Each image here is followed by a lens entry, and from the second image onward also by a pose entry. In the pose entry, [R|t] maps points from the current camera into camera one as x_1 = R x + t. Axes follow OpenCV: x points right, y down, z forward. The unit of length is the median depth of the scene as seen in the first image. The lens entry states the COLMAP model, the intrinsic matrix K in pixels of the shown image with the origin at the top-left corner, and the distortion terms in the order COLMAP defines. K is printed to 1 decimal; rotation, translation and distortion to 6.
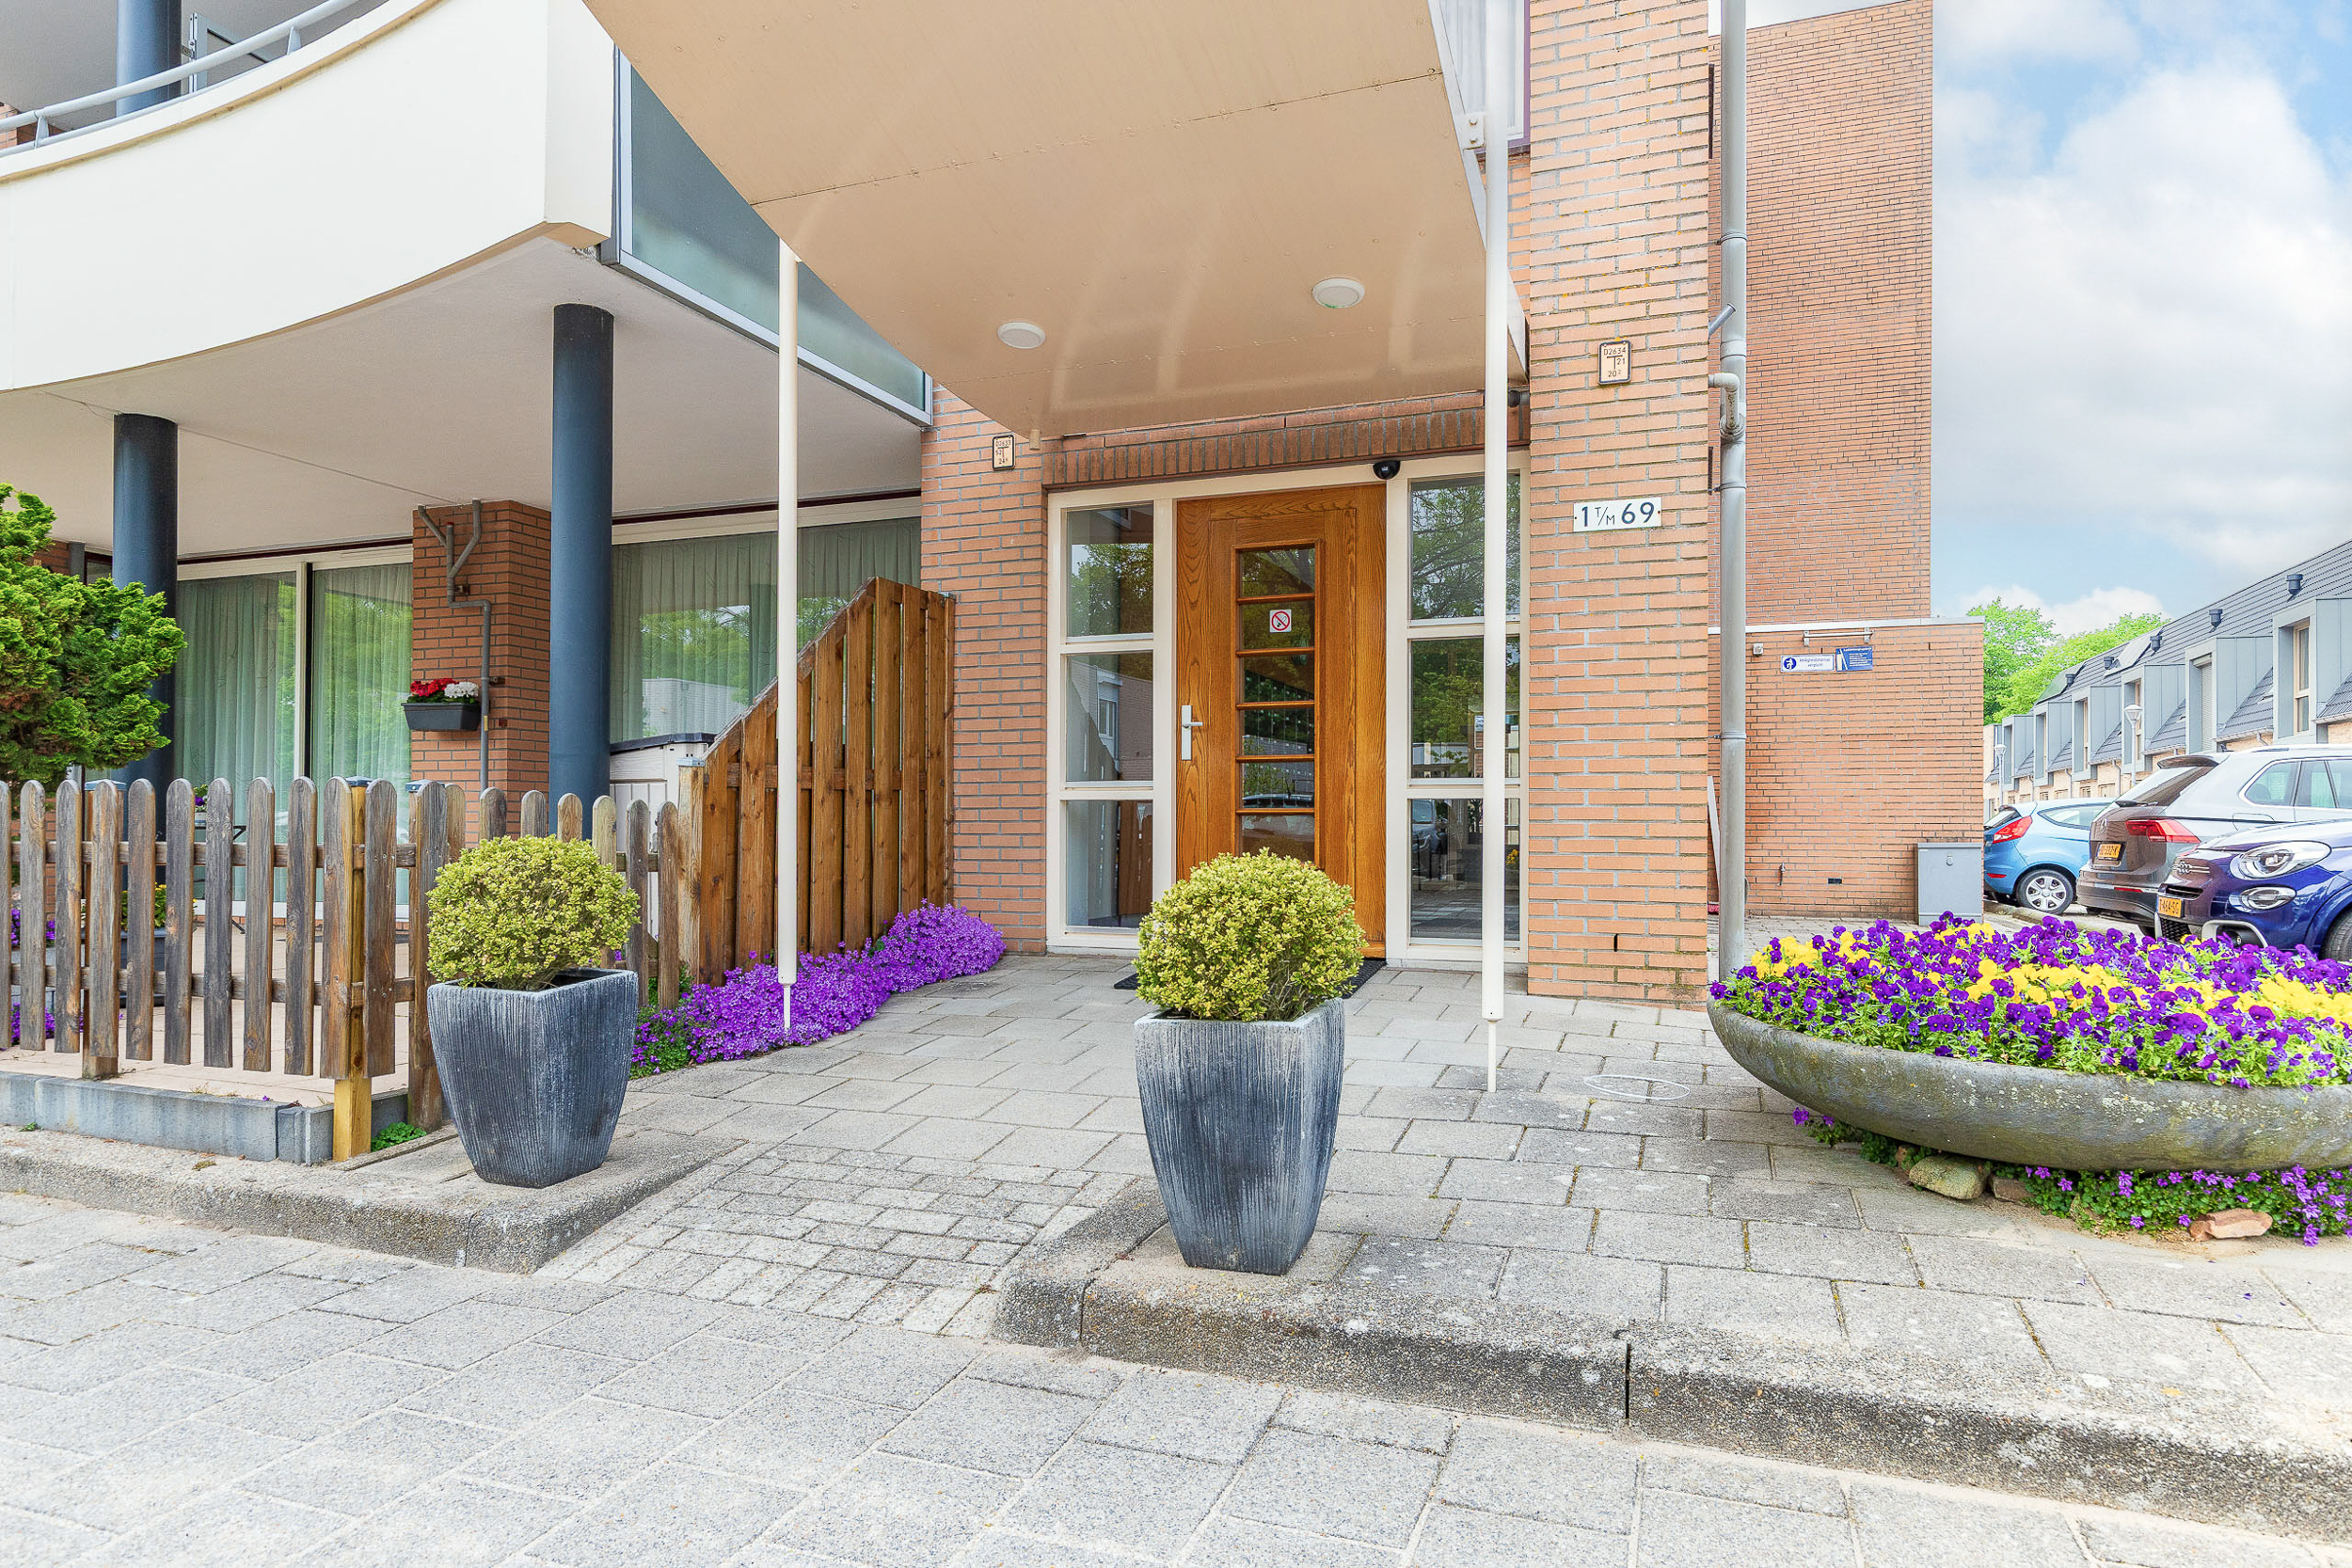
lens RADIAL K [[1478.0, 0, 1176.0], [0, 1478.0, 808.6], [0, 0, 1]] dist [0.005432, 0.000066]
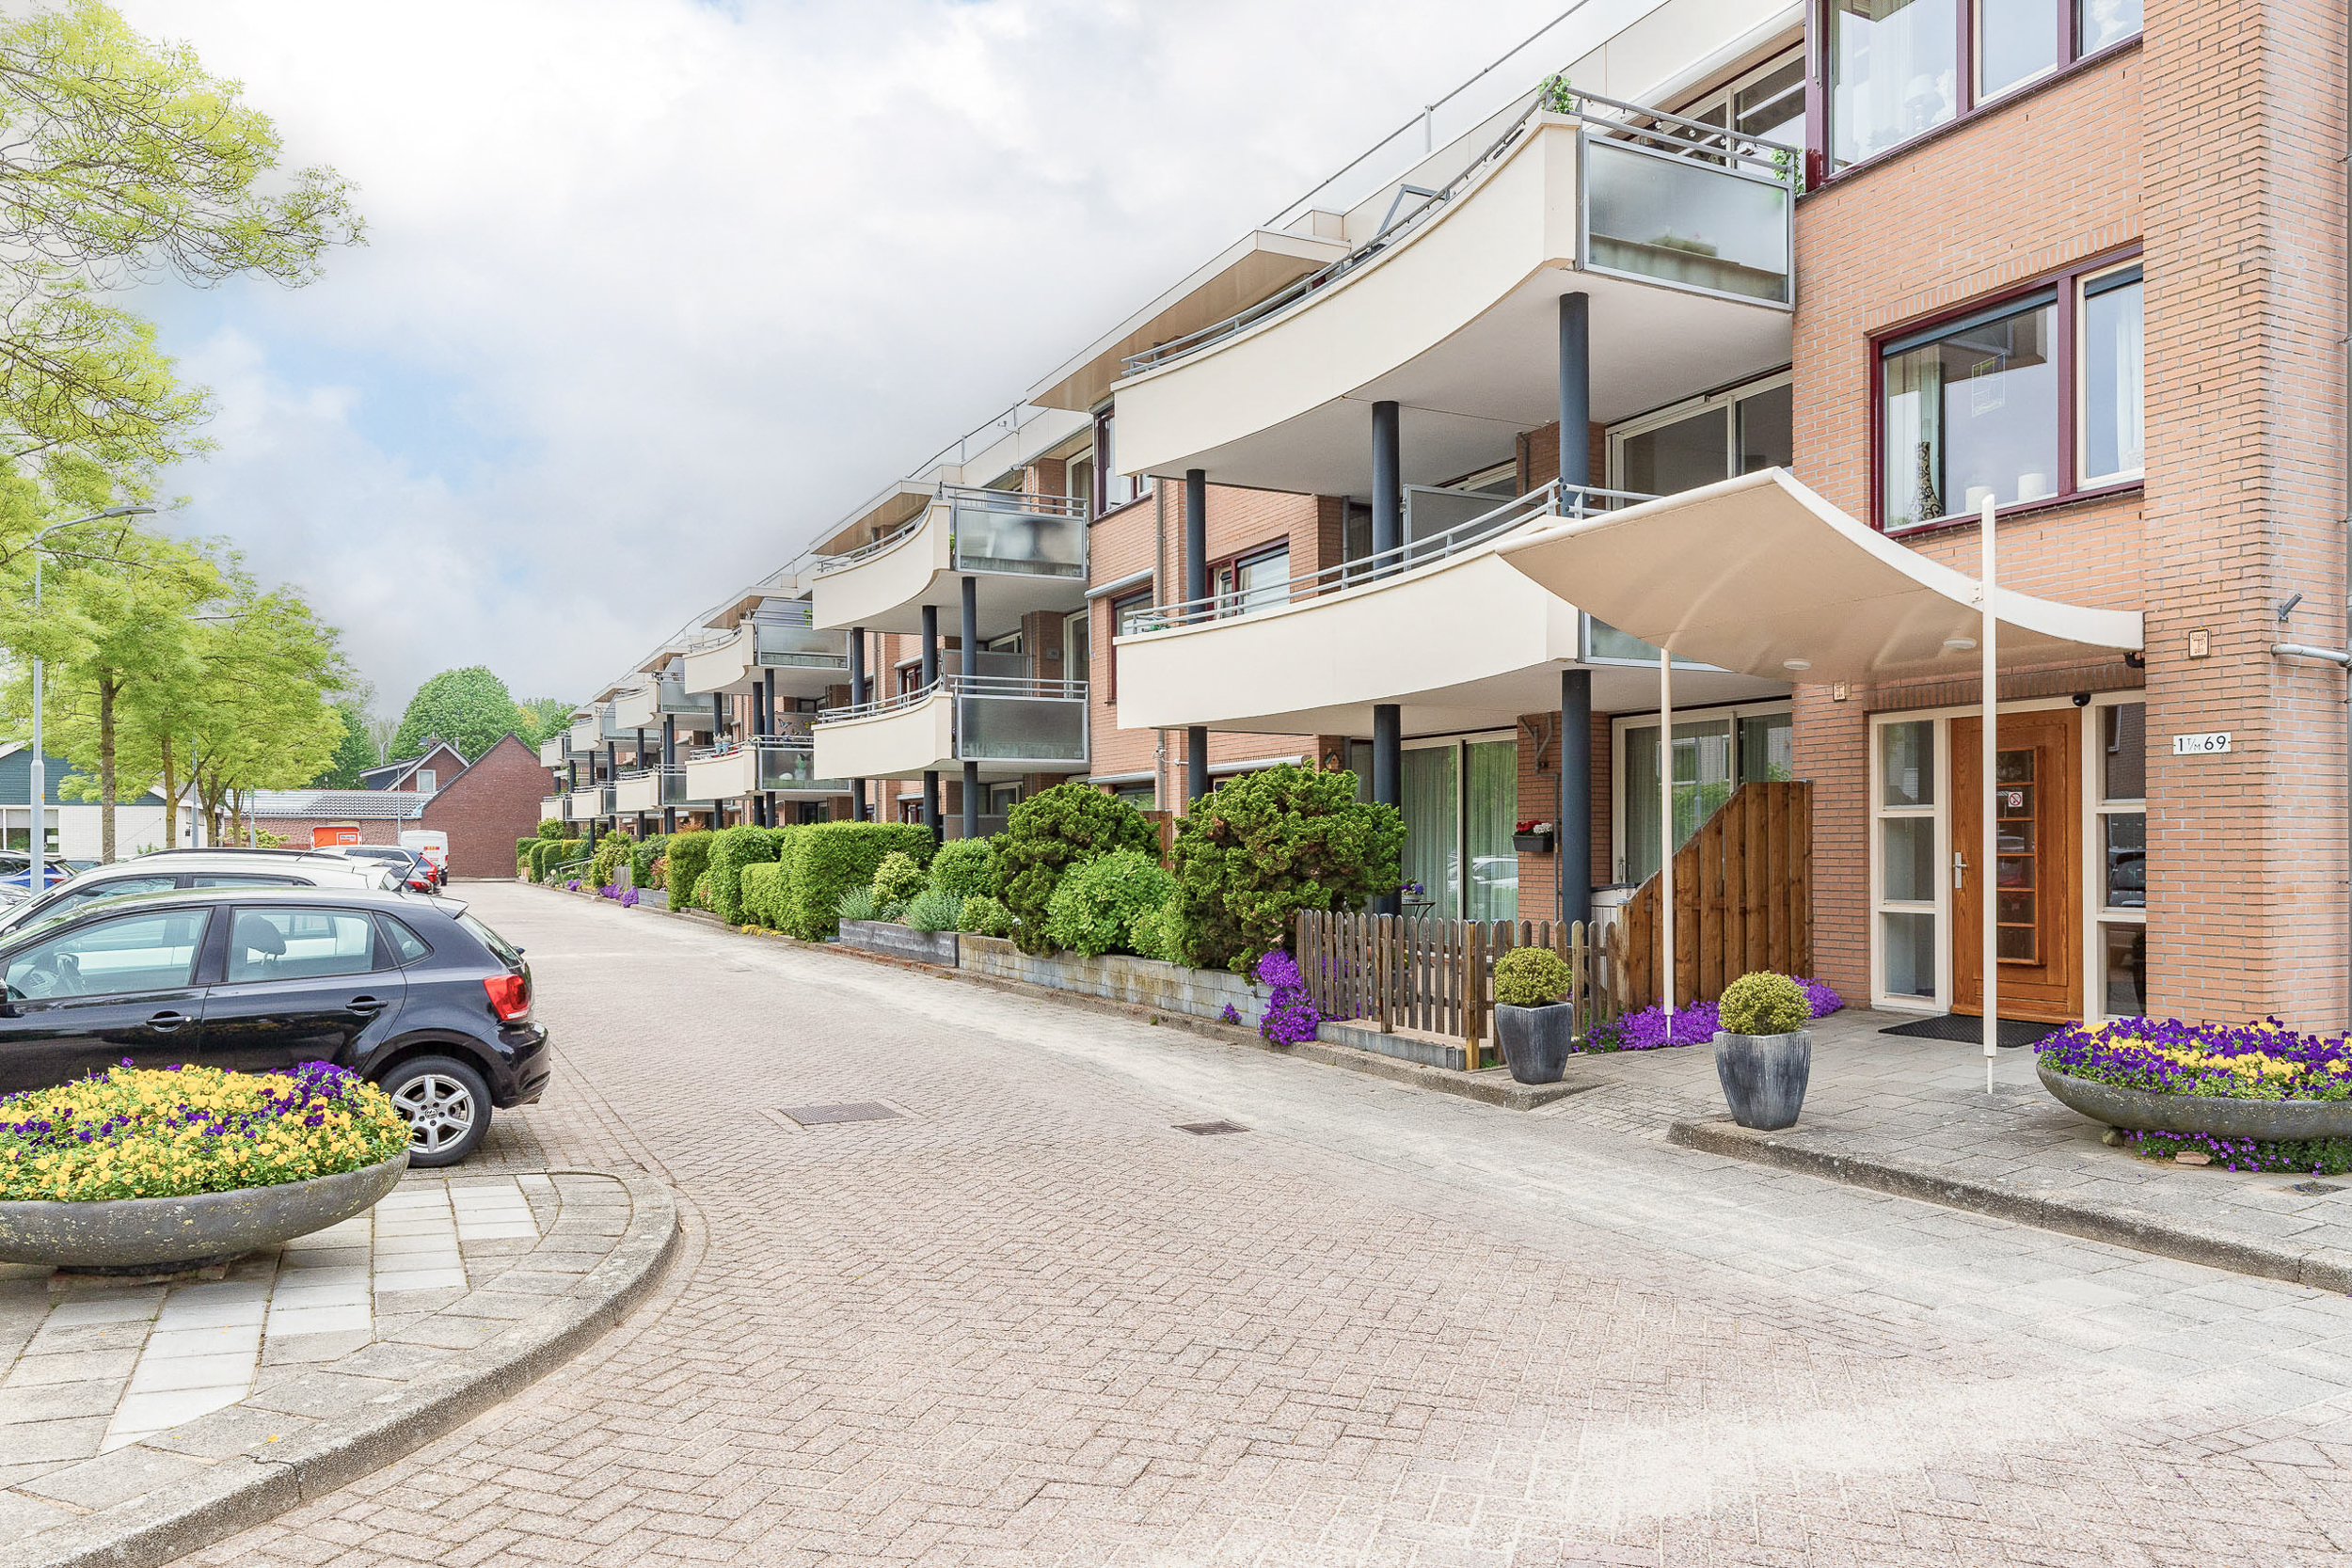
lens RADIAL K [[1593.7, 0, 1176.0], [0, 1593.7, 784.0], [0, 0, 1]] dist [-0.001045, -0.002091]
pose [[0.752623, -0.028429, -0.657838, 0.585497], [0.009139, 0.999422, -0.032735, -0.113887], [0.658389, 0.018625, 0.752448, -0.939366]]
